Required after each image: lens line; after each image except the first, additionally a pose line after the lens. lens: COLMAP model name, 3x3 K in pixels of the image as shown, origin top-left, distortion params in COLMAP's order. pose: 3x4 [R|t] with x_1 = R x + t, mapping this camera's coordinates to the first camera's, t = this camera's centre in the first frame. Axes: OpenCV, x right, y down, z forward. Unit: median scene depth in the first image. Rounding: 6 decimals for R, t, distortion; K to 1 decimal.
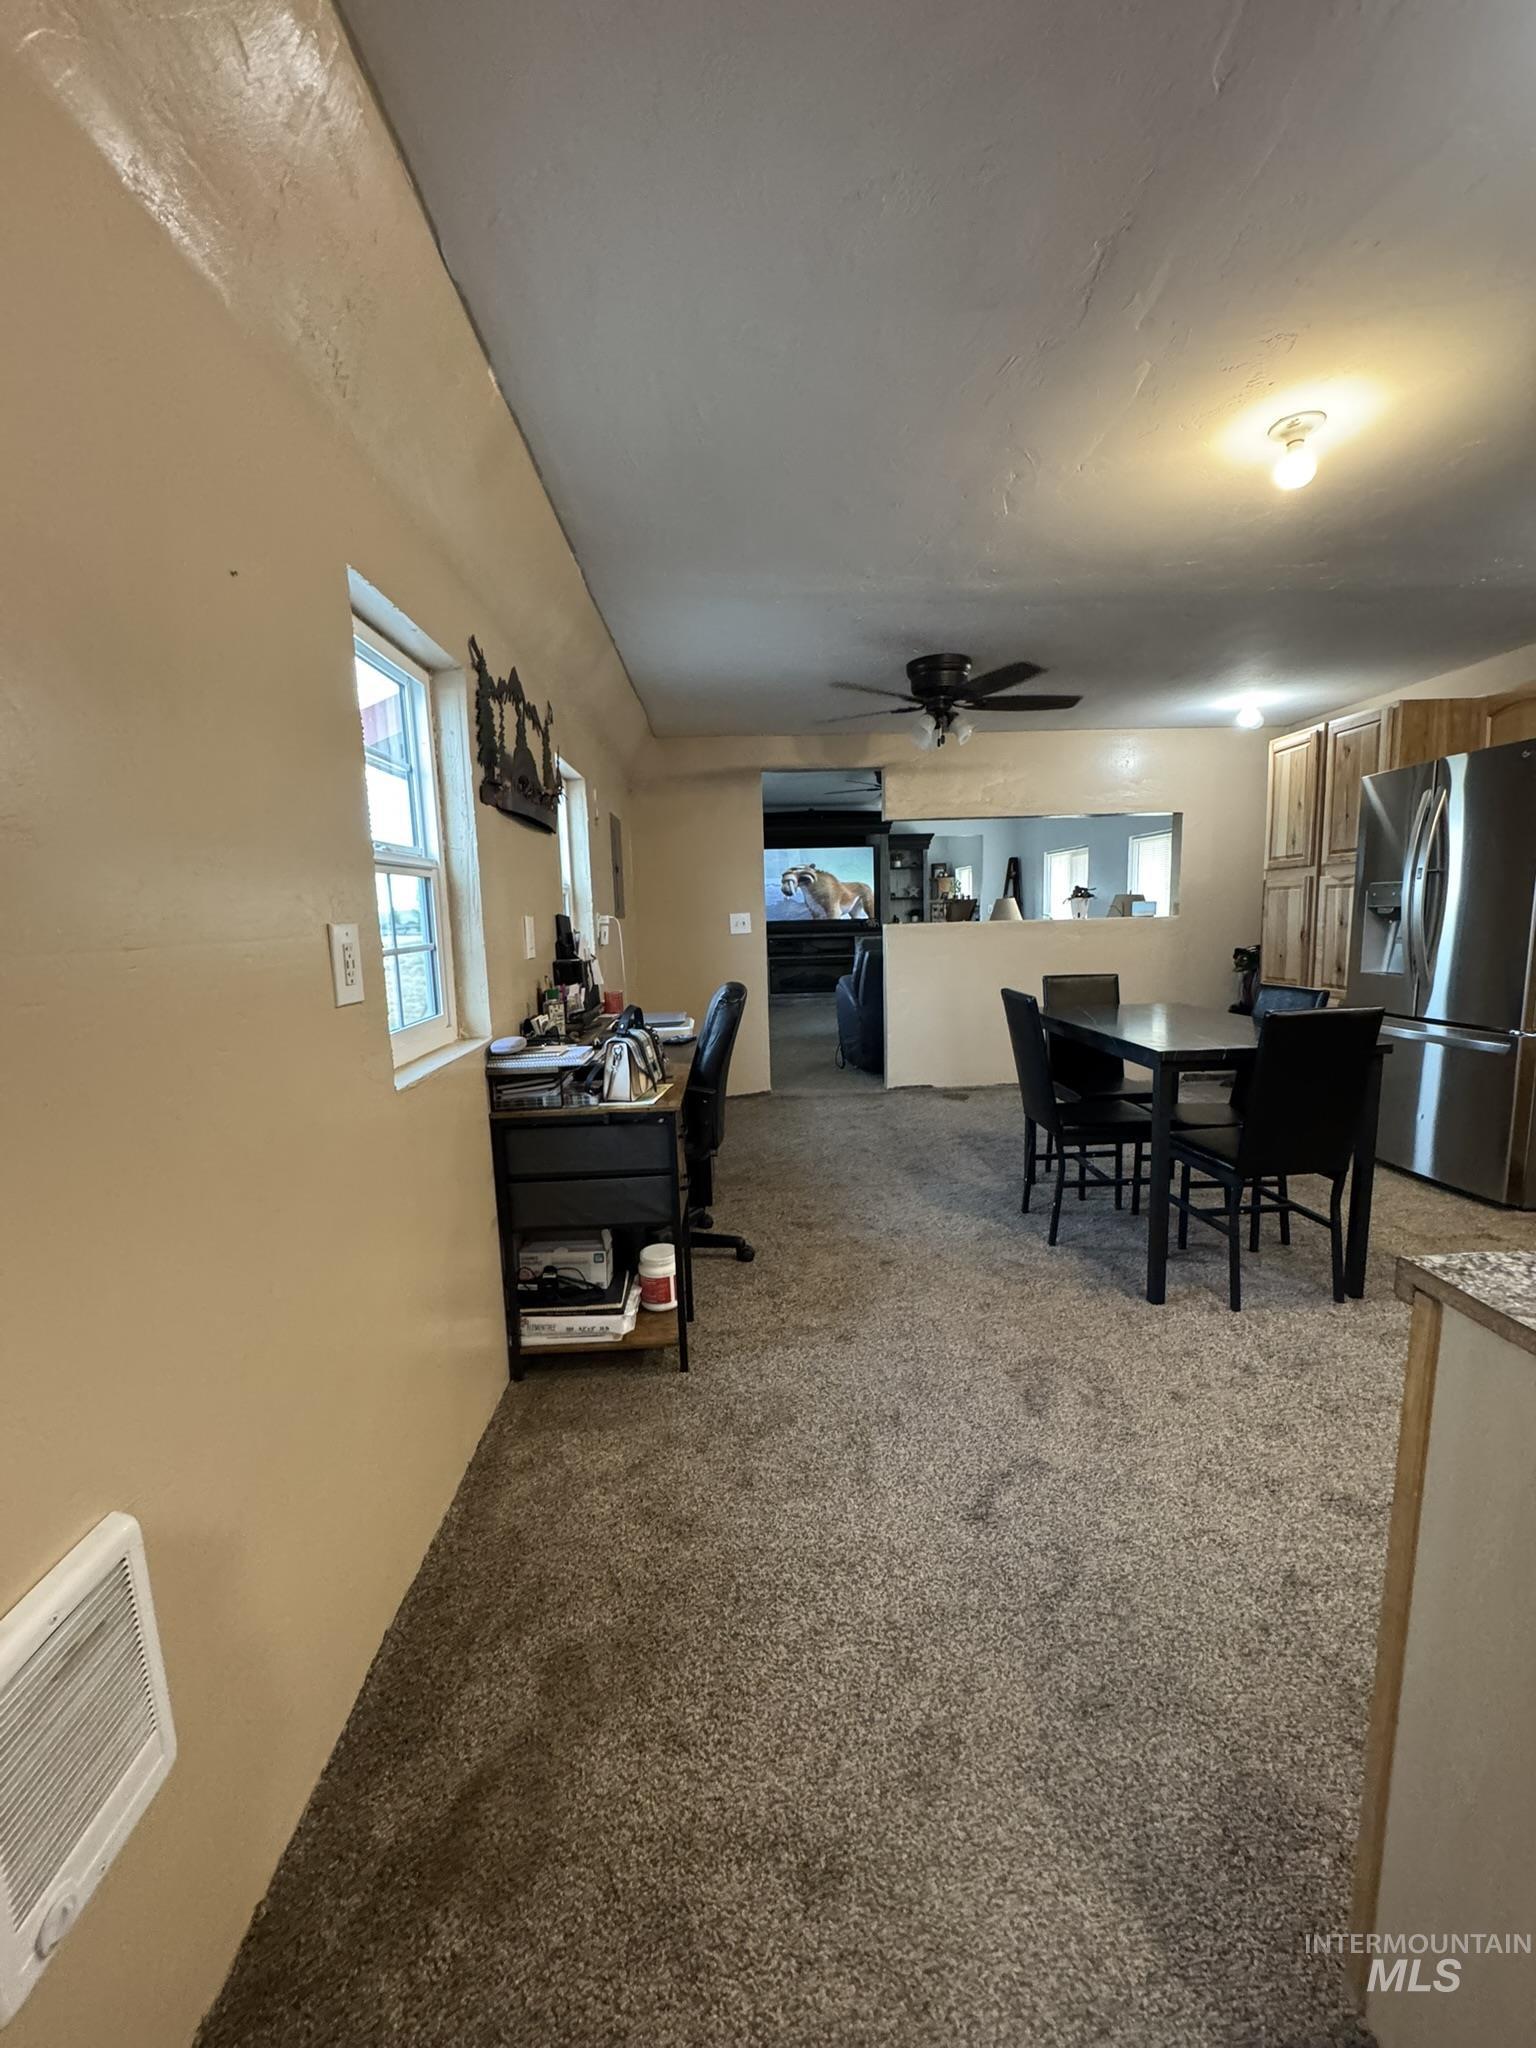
lens RADIAL K [[815.9, 0, 754.8], [0, 815.9, 1008.4], [0, 0, 1]] dist [-0.002513, 0.000724]
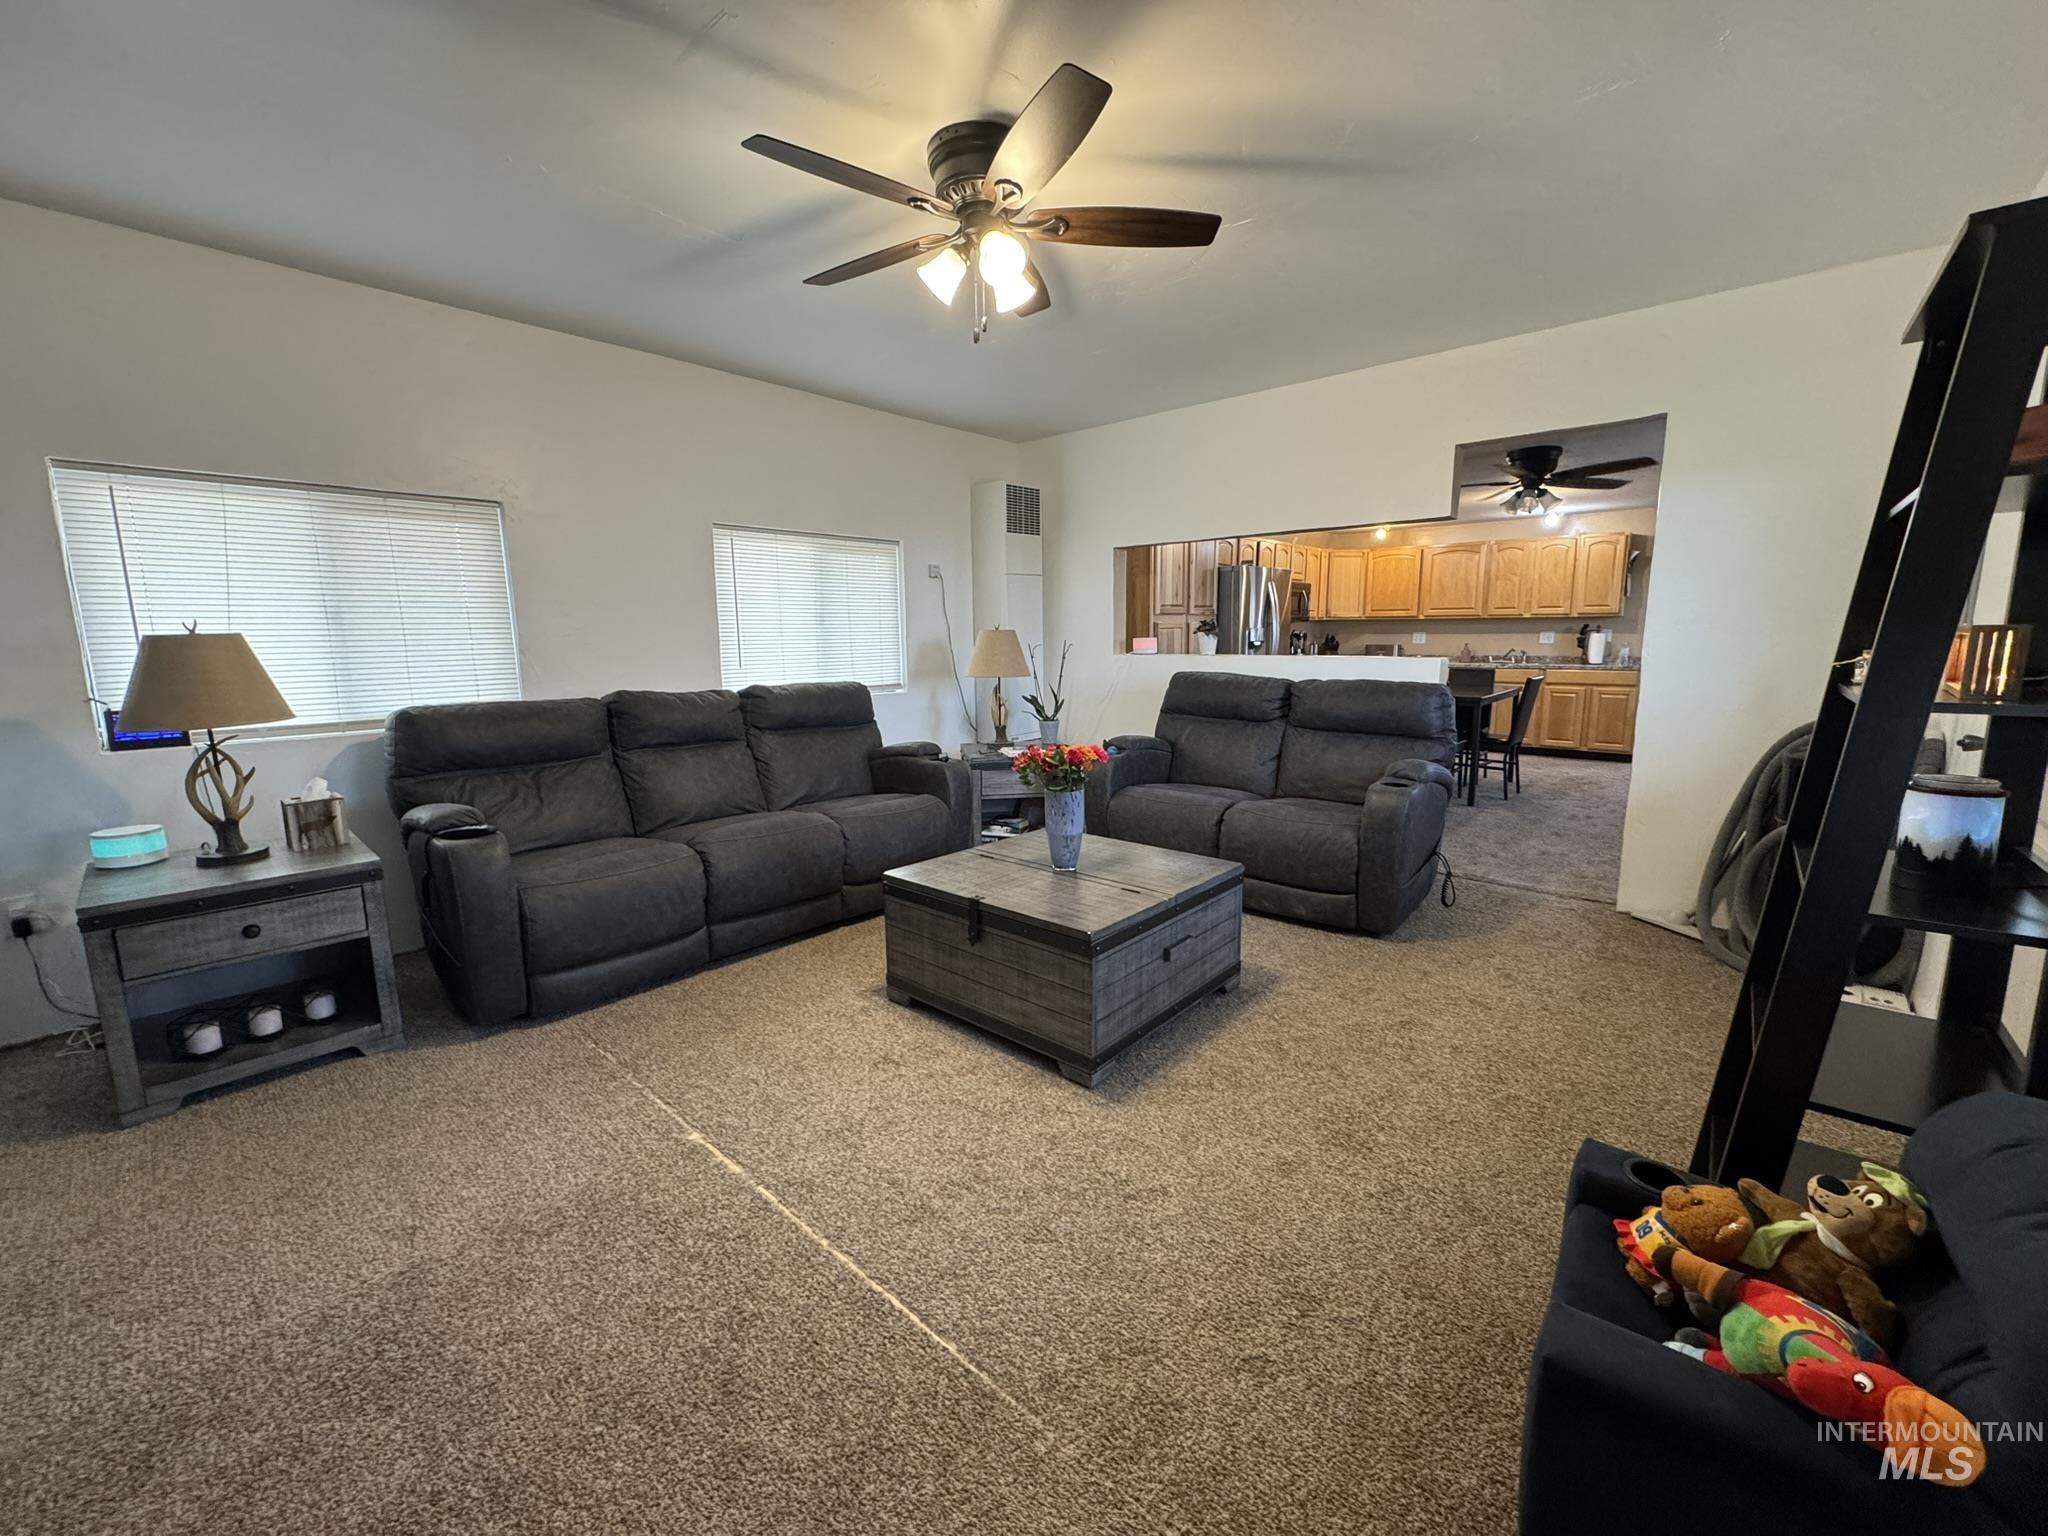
lens RADIAL K [[815.9, 0, 1025.0], [0, 815.9, 762.2], [0, 0, 1]] dist [-0.002513, 0.000724]
pose [[-0.727010, -0.067215, 0.683329, -0.109213], [0.118649, 0.967929, 0.221442, -0.310874], [-0.676298, 0.242067, -0.695718, 2.554342]]
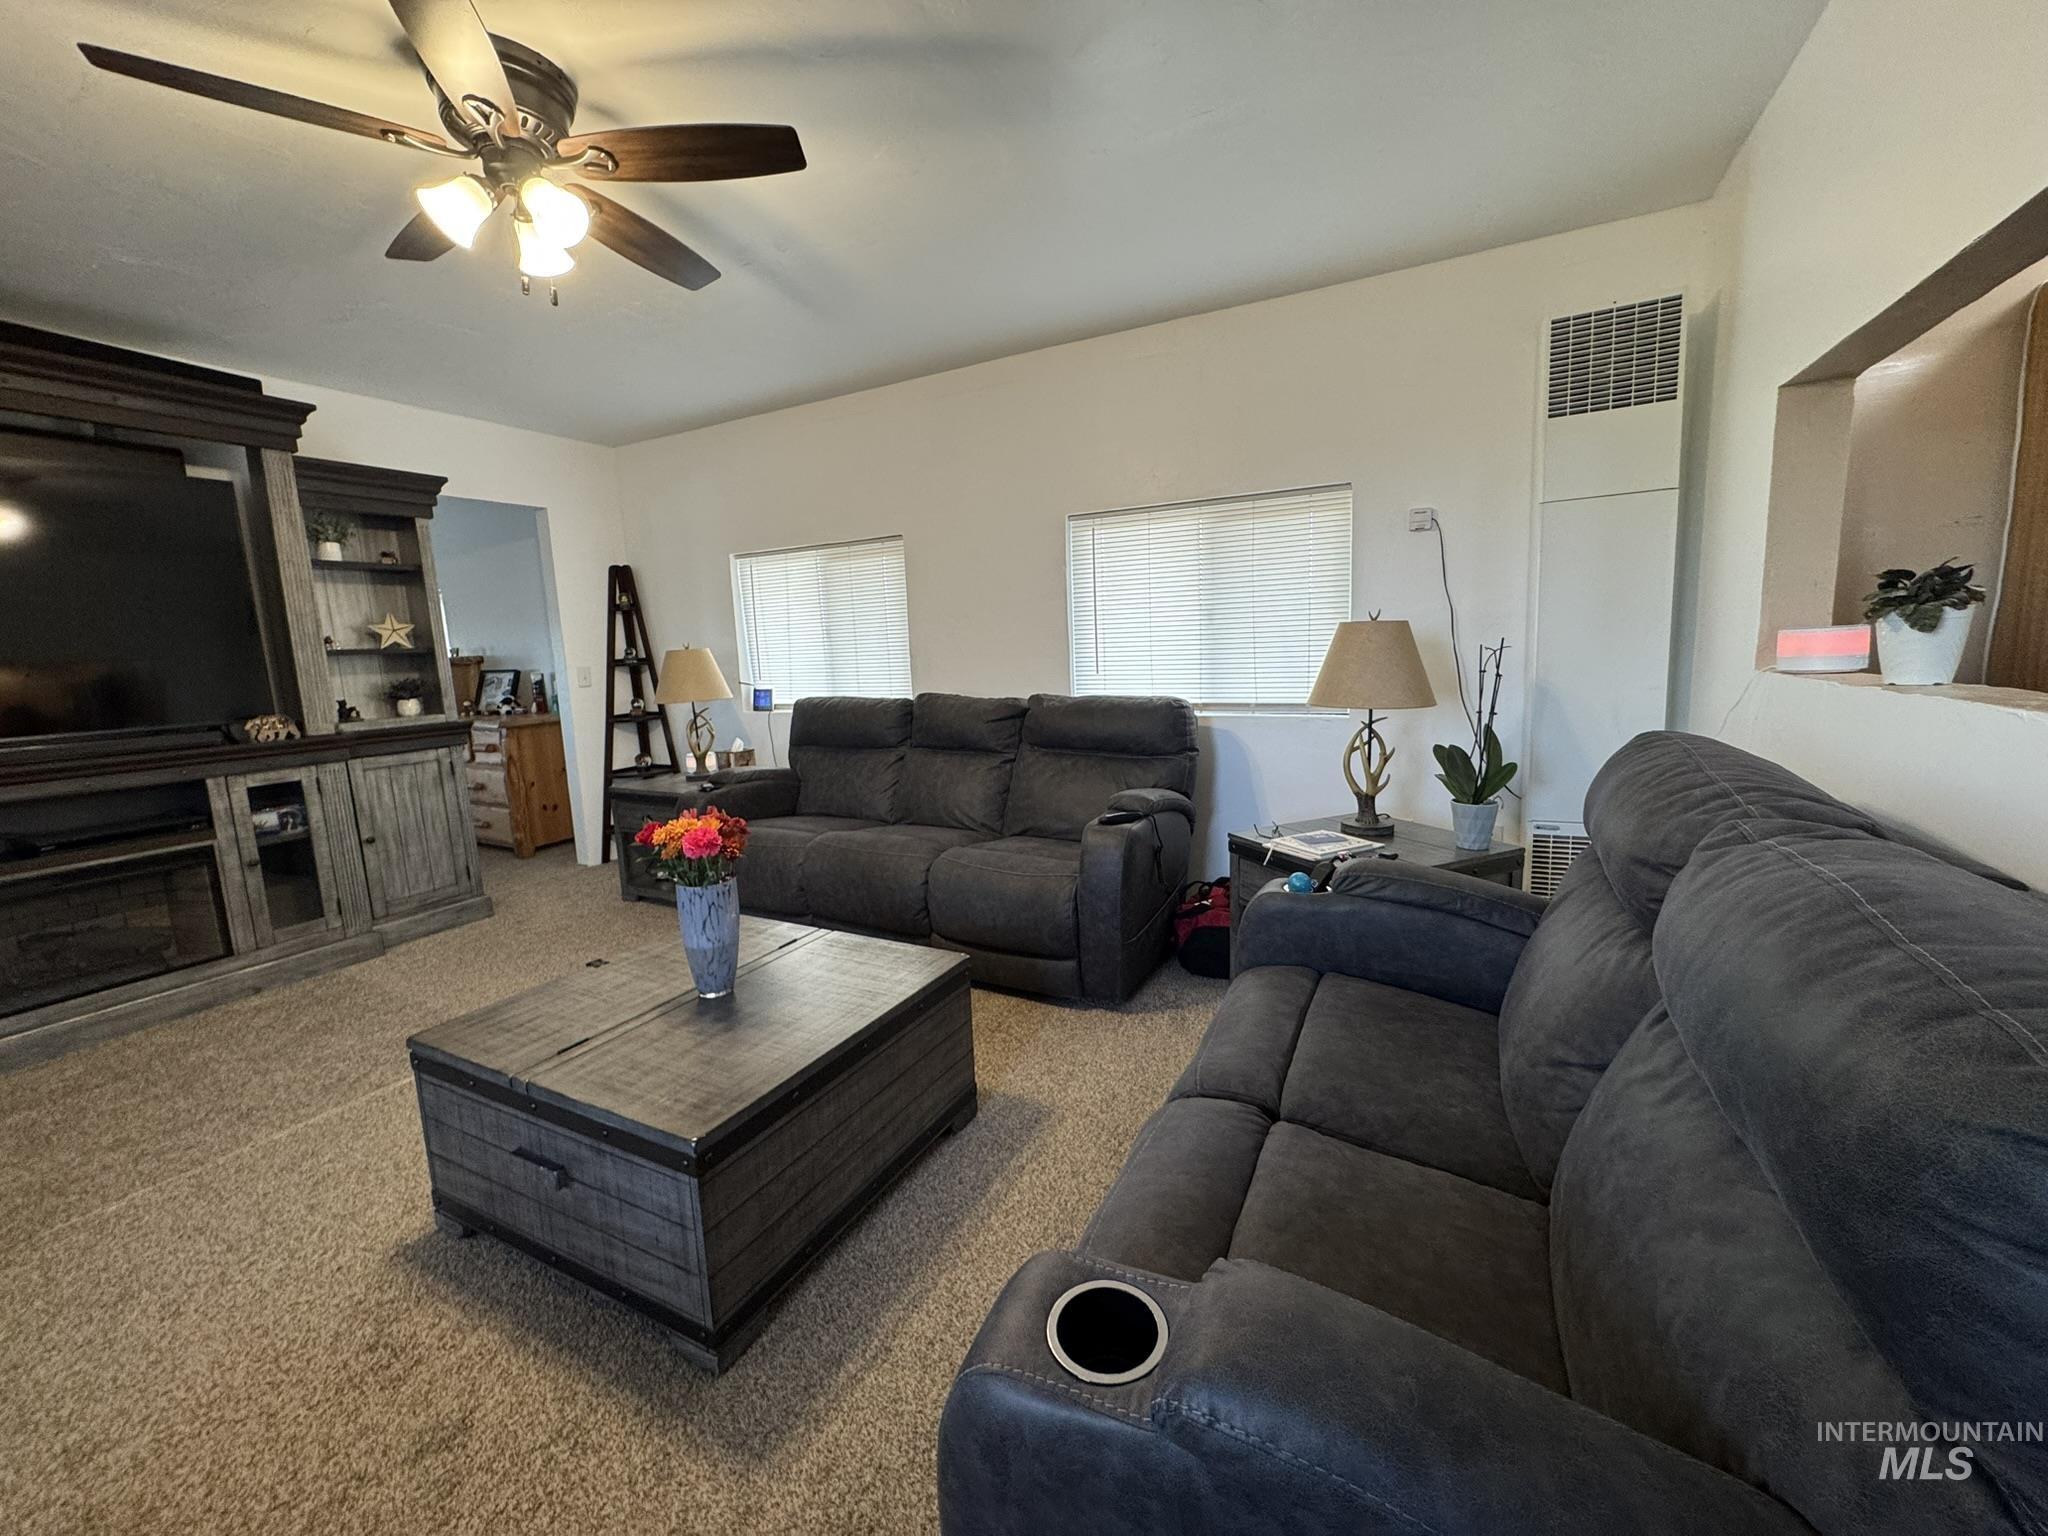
lens RADIAL K [[815.9, 0, 1025.0], [0, 815.9, 761.3], [0, 0, 1]] dist [-0.002513, 0.000724]
pose [[0.488868, -0.113453, 0.864949, 0.031150], [0.129139, 0.989995, 0.056865, -0.197497], [-0.862746, 0.083899, 0.498628, 1.600130]]
